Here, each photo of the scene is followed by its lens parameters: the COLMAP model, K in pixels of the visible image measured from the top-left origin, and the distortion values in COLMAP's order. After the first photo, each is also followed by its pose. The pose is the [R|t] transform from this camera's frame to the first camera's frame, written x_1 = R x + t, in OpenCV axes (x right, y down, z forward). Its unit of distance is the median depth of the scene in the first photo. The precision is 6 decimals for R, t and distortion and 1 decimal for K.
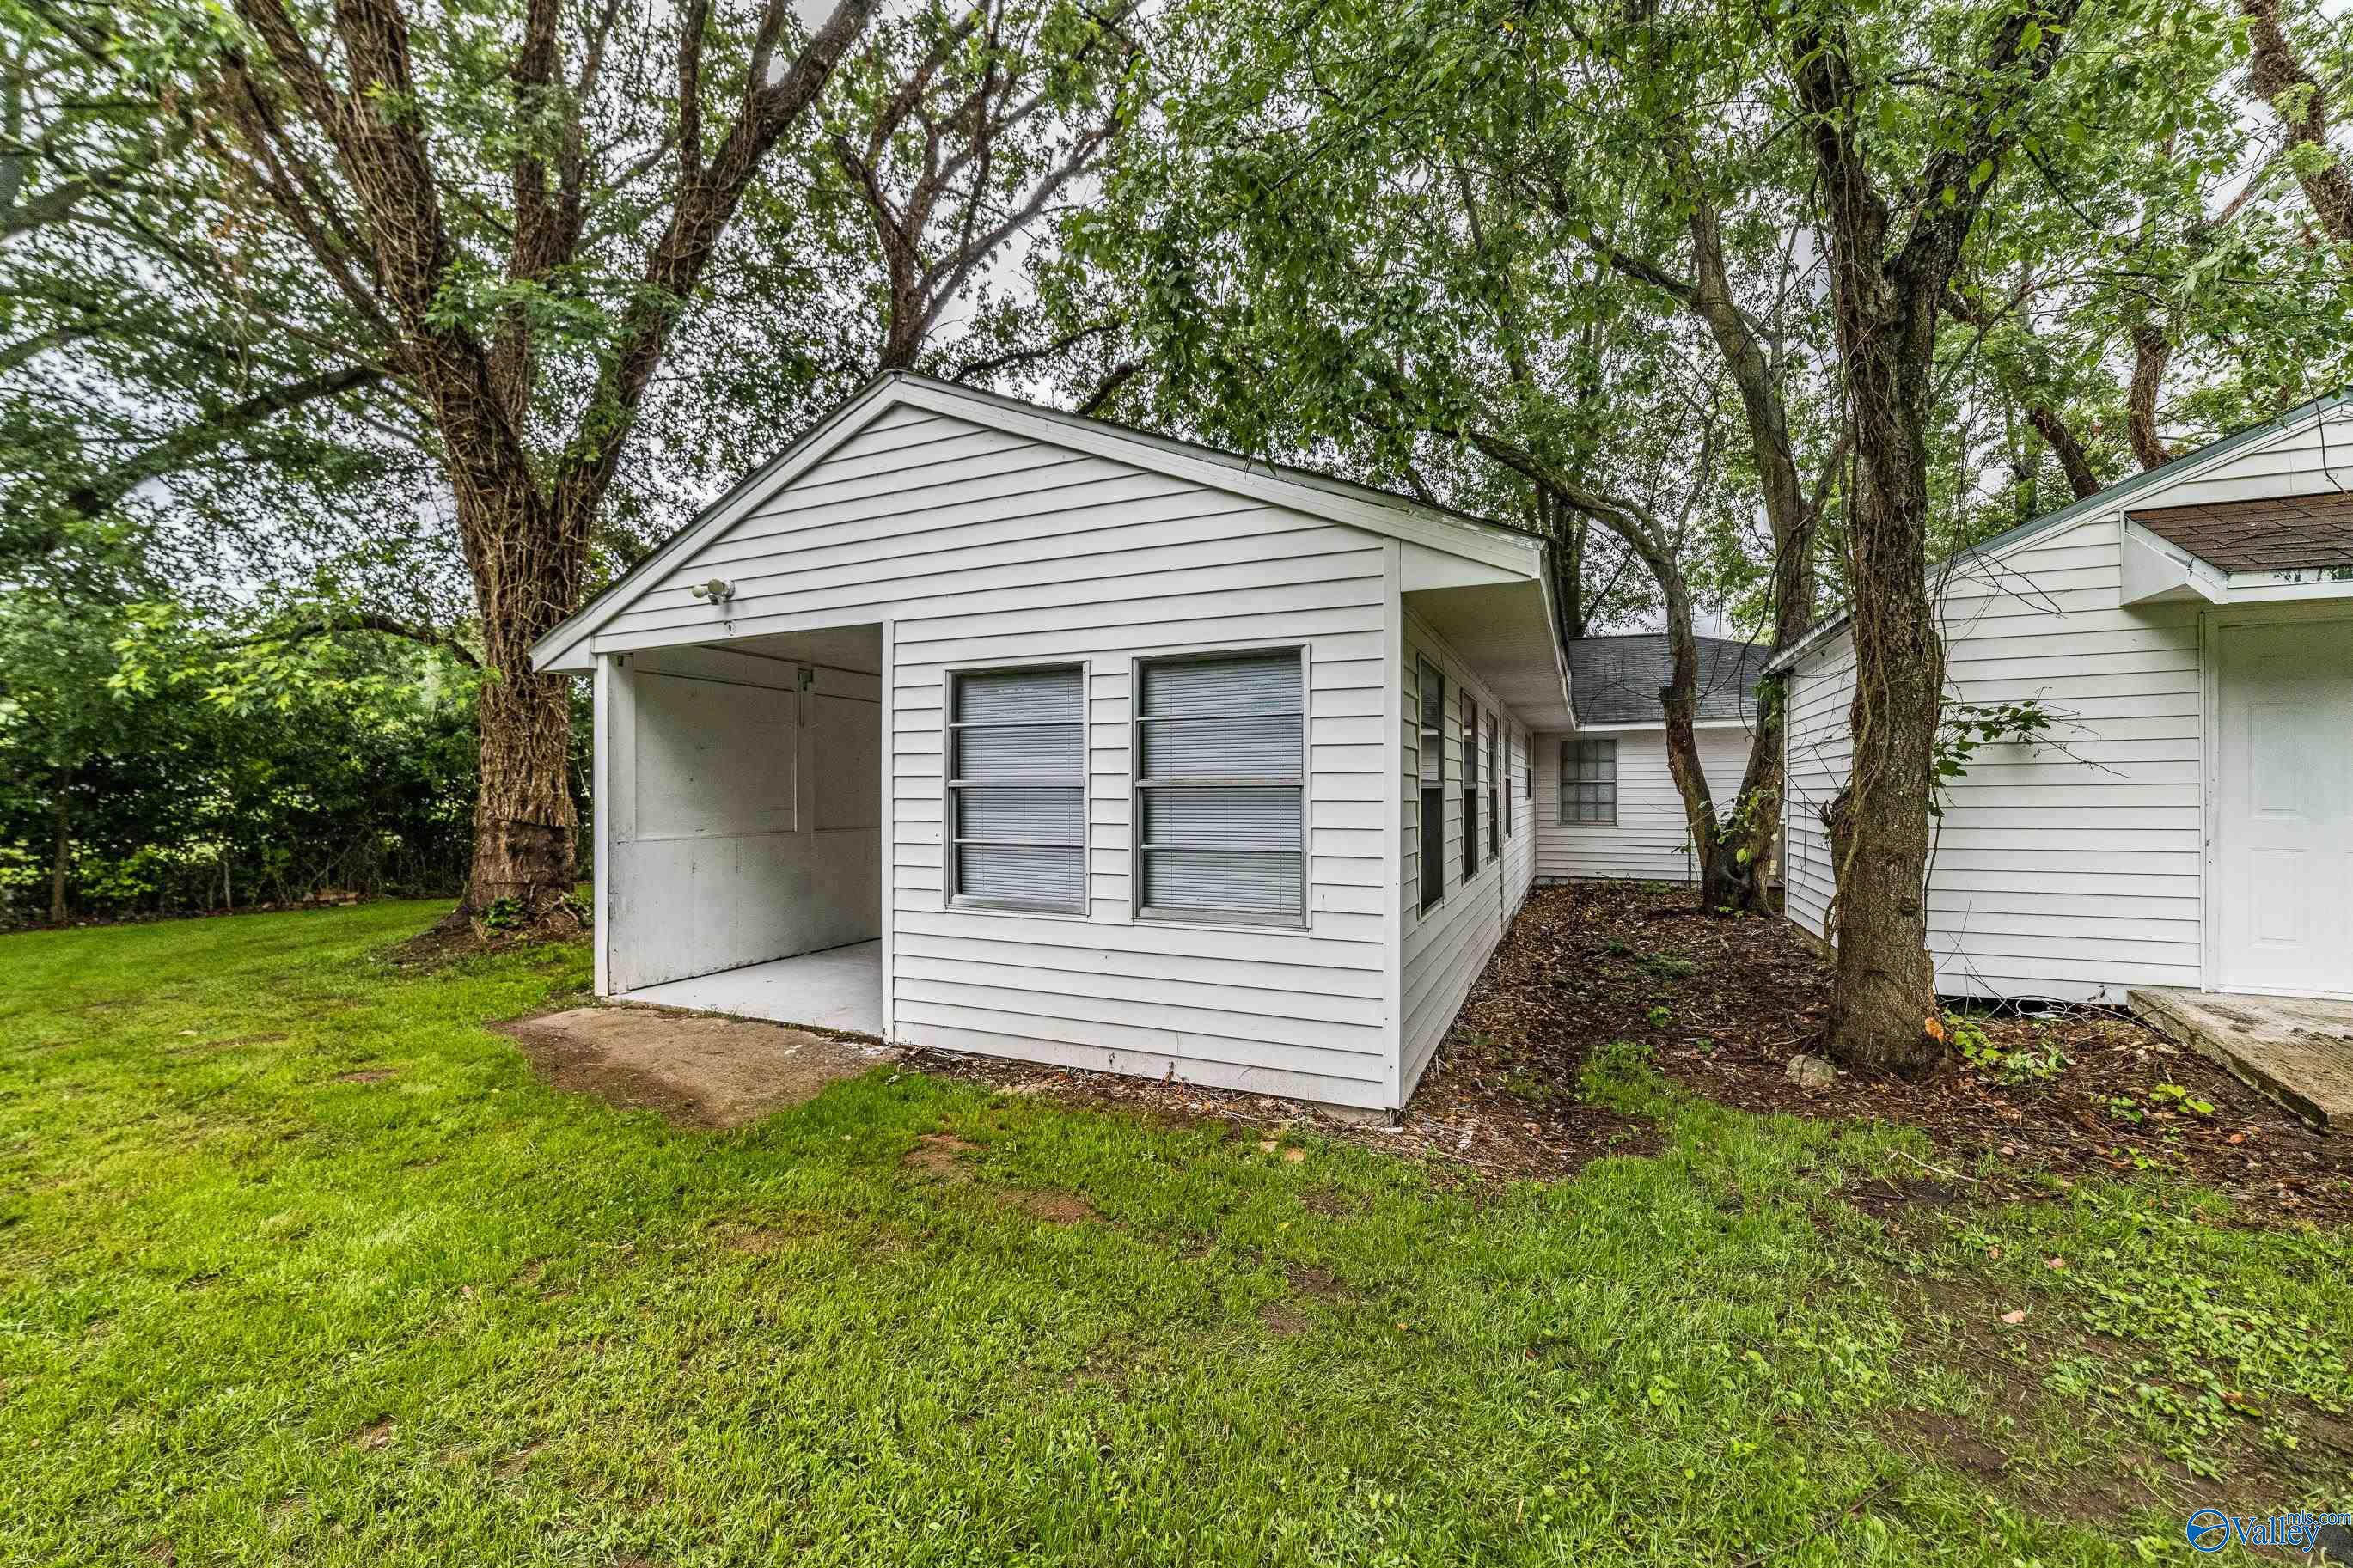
lens RADIAL K [[926.2, 0, 1176.5], [0, 926.2, 784.0], [0, 0, 1]] dist [-0.018664, 0.007251]
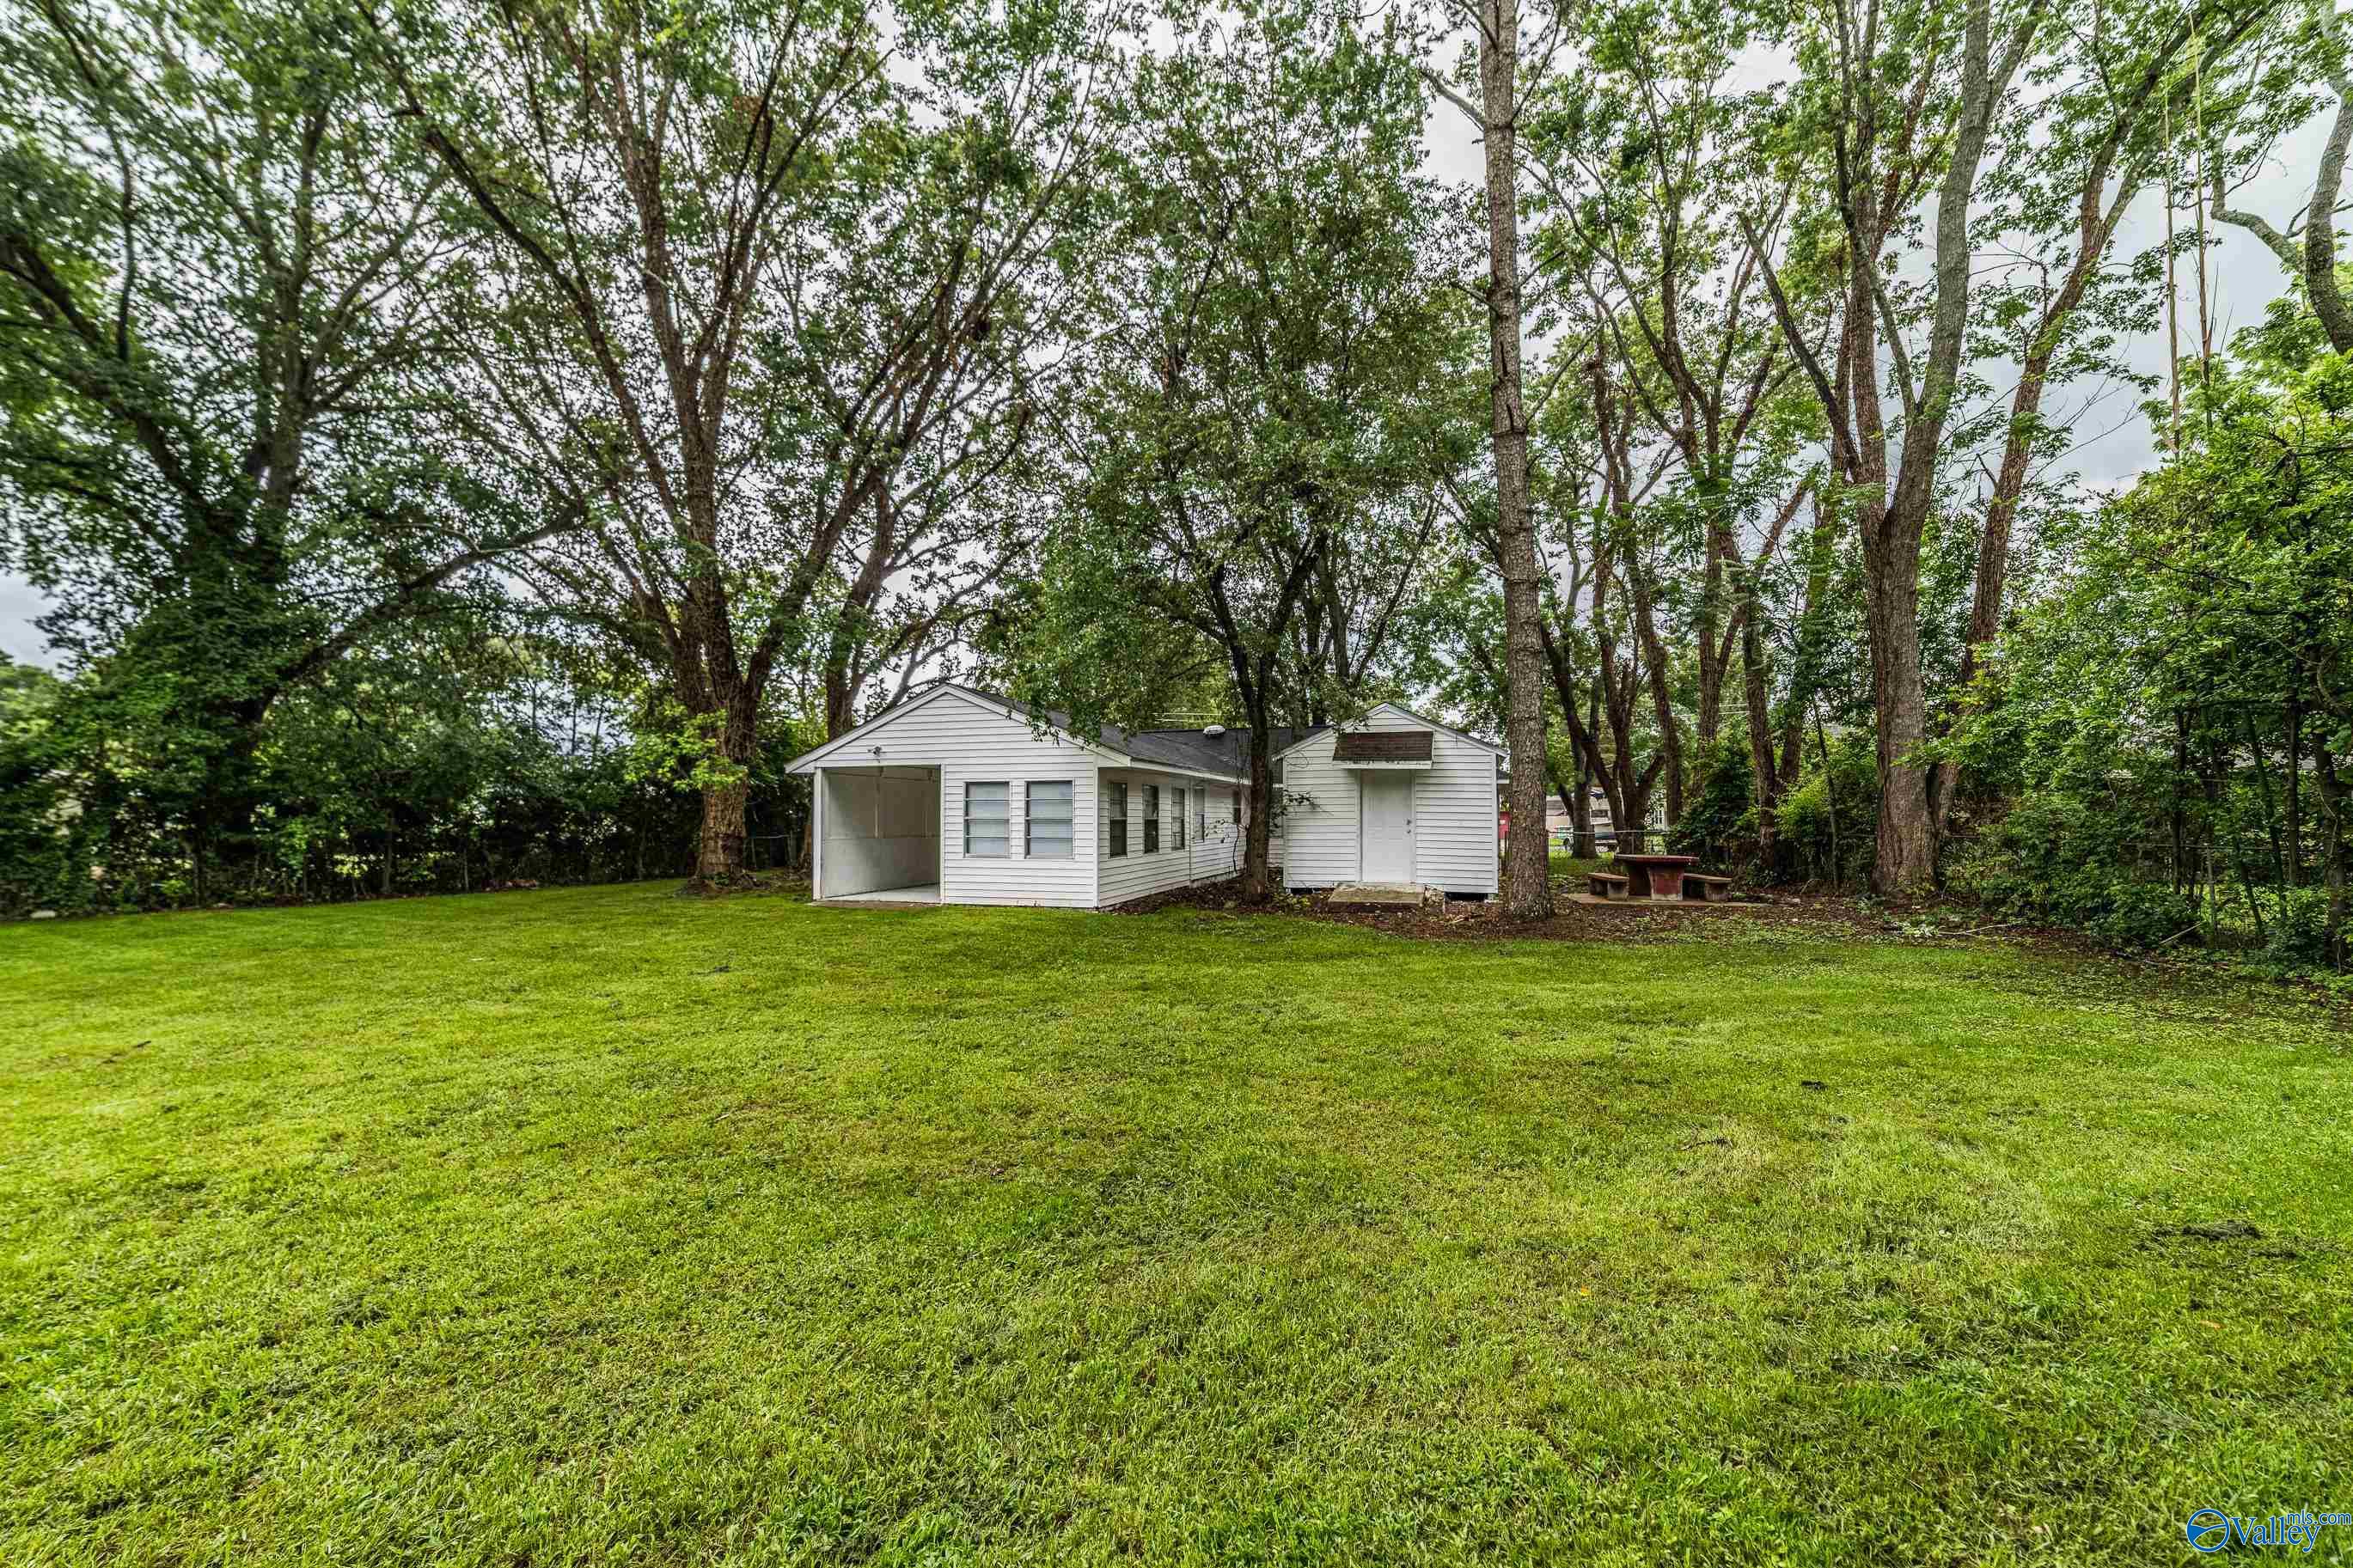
lens RADIAL K [[926.2, 0, 1176.5], [0, 926.2, 784.0], [0, 0, 1]] dist [-0.018664, 0.007251]
pose [[0.992311, 0.003709, 0.123715, 0.075837], [-0.000360, 0.999633, -0.027081, -0.030686], [-0.123770, 0.026829, 0.991948, -2.175804]]
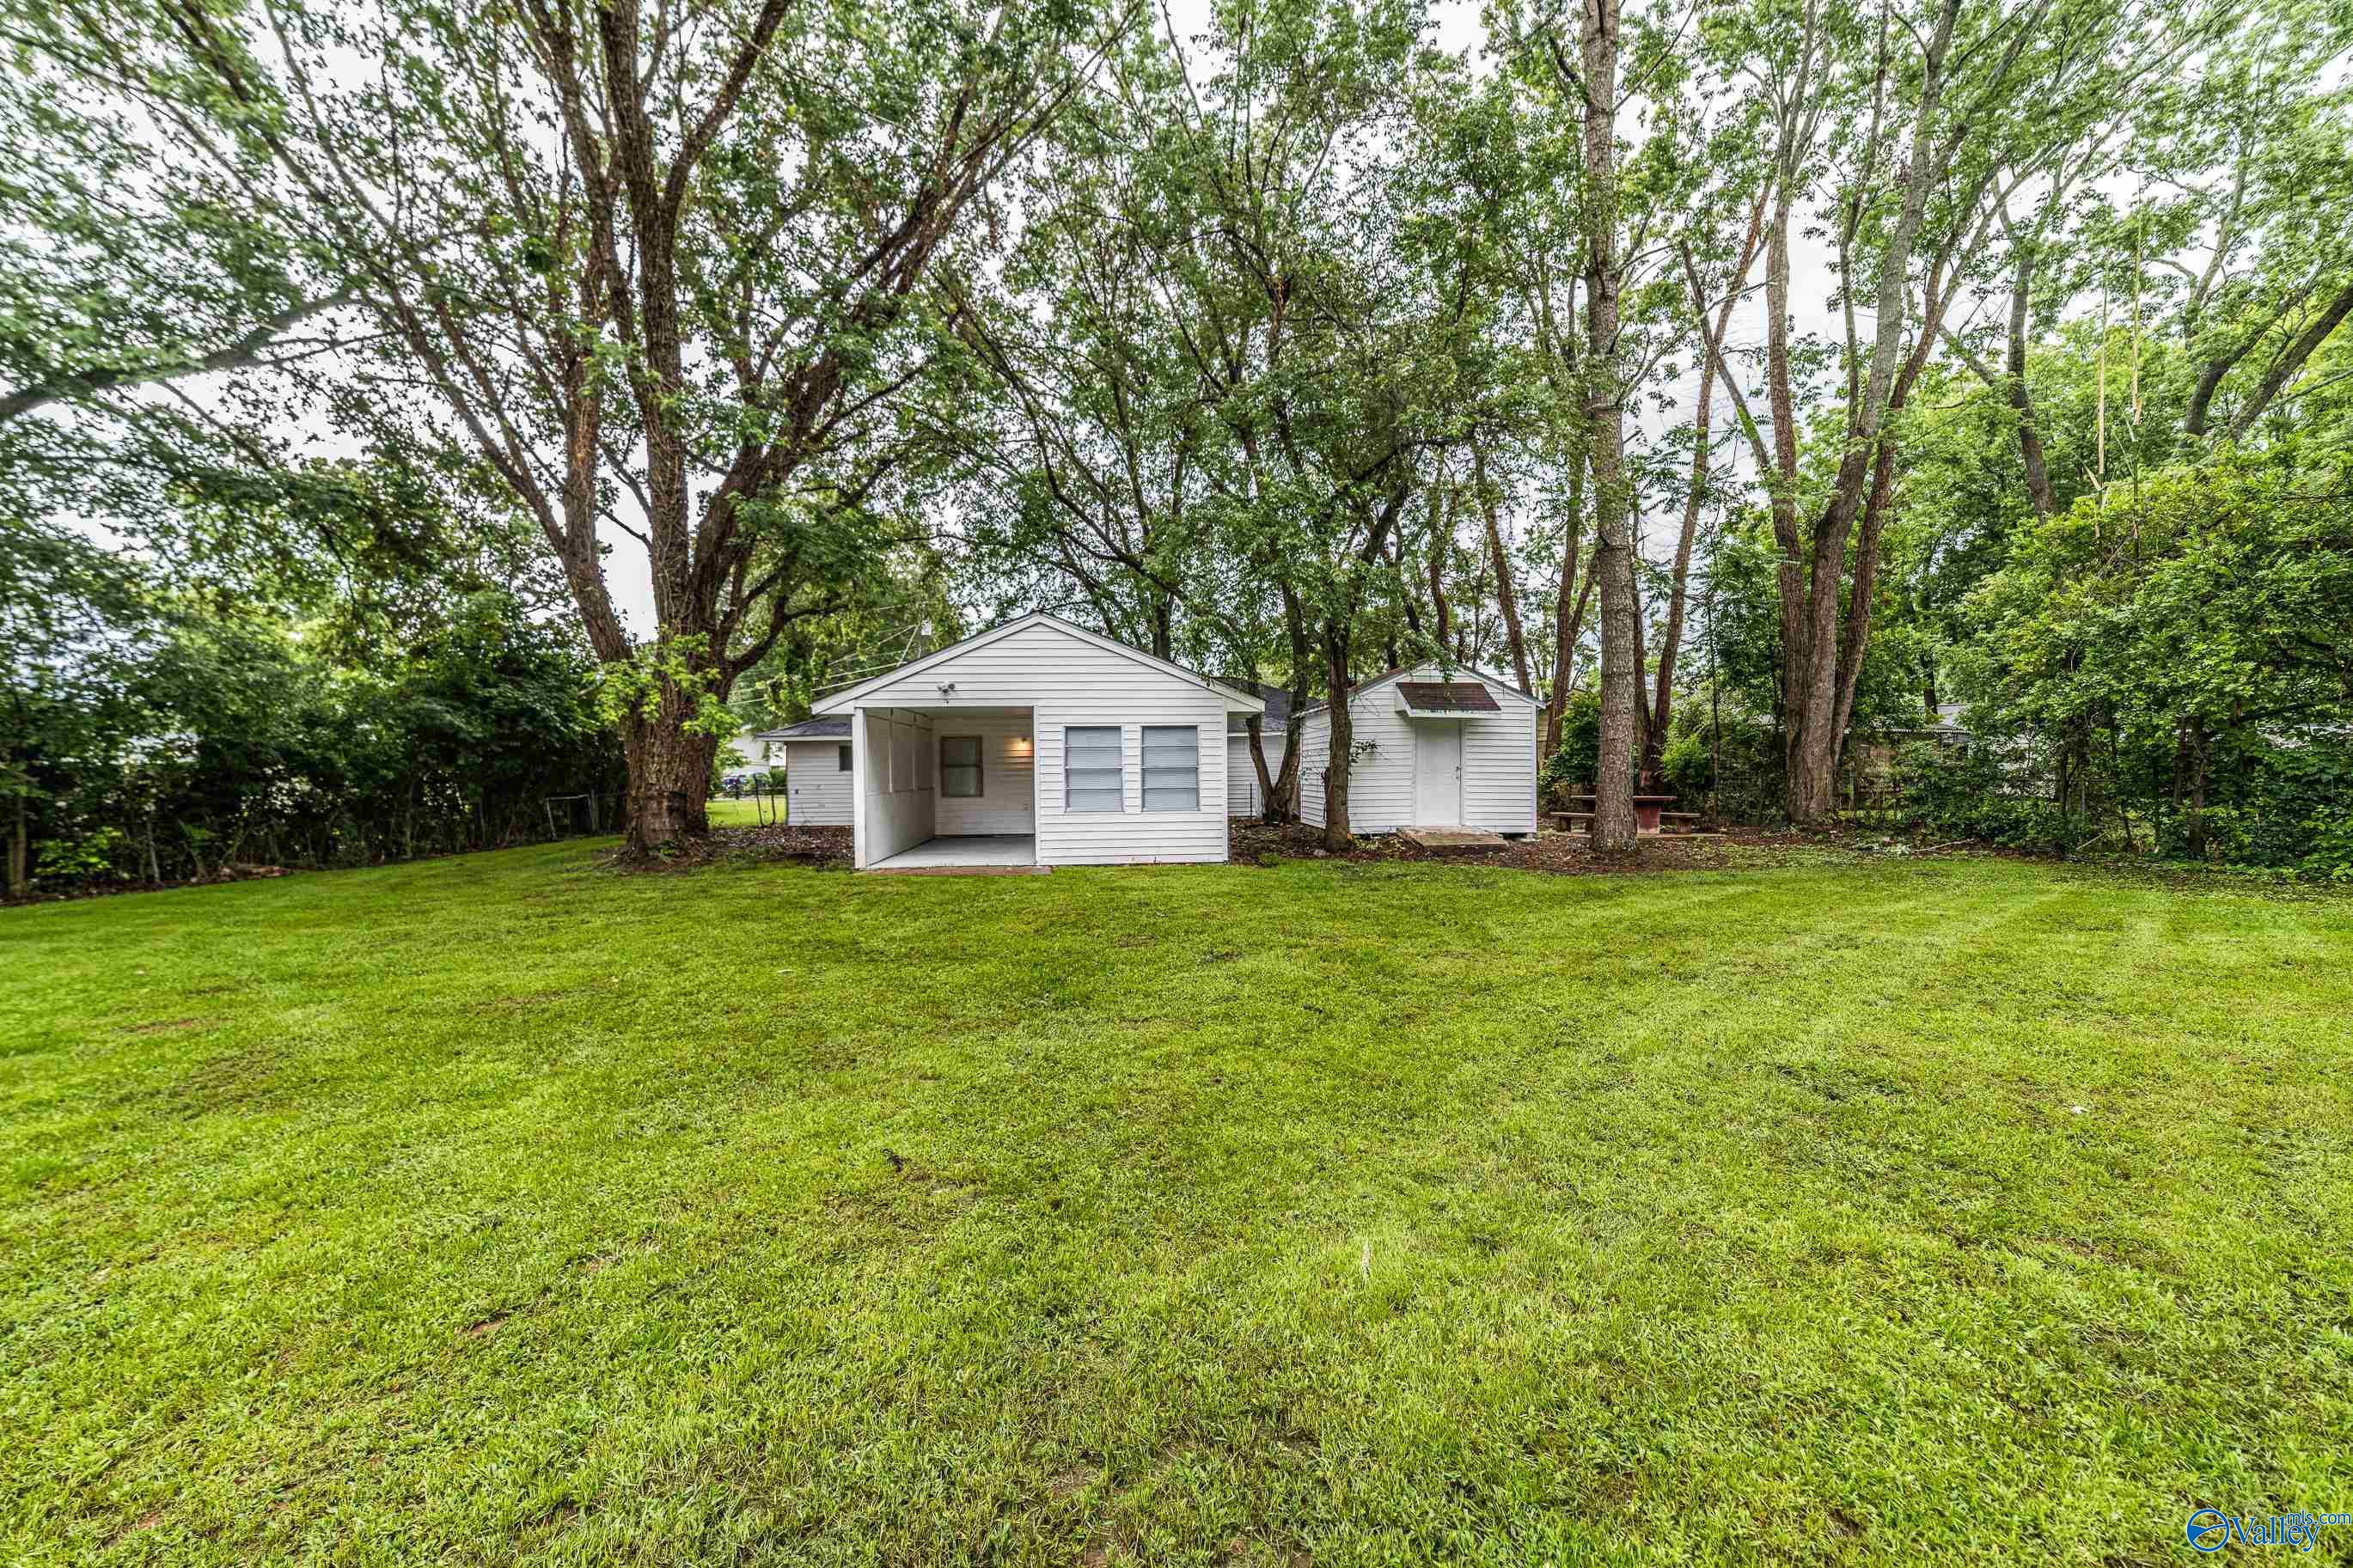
lens RADIAL K [[926.2, 0, 1176.5], [0, 926.2, 784.0], [0, 0, 1]] dist [-0.018664, 0.007251]
pose [[0.878873, -0.017125, 0.476749, -1.264226], [0.005939, 0.999671, 0.024959, -0.017883], [-0.477020, -0.019105, 0.878685, -1.571192]]
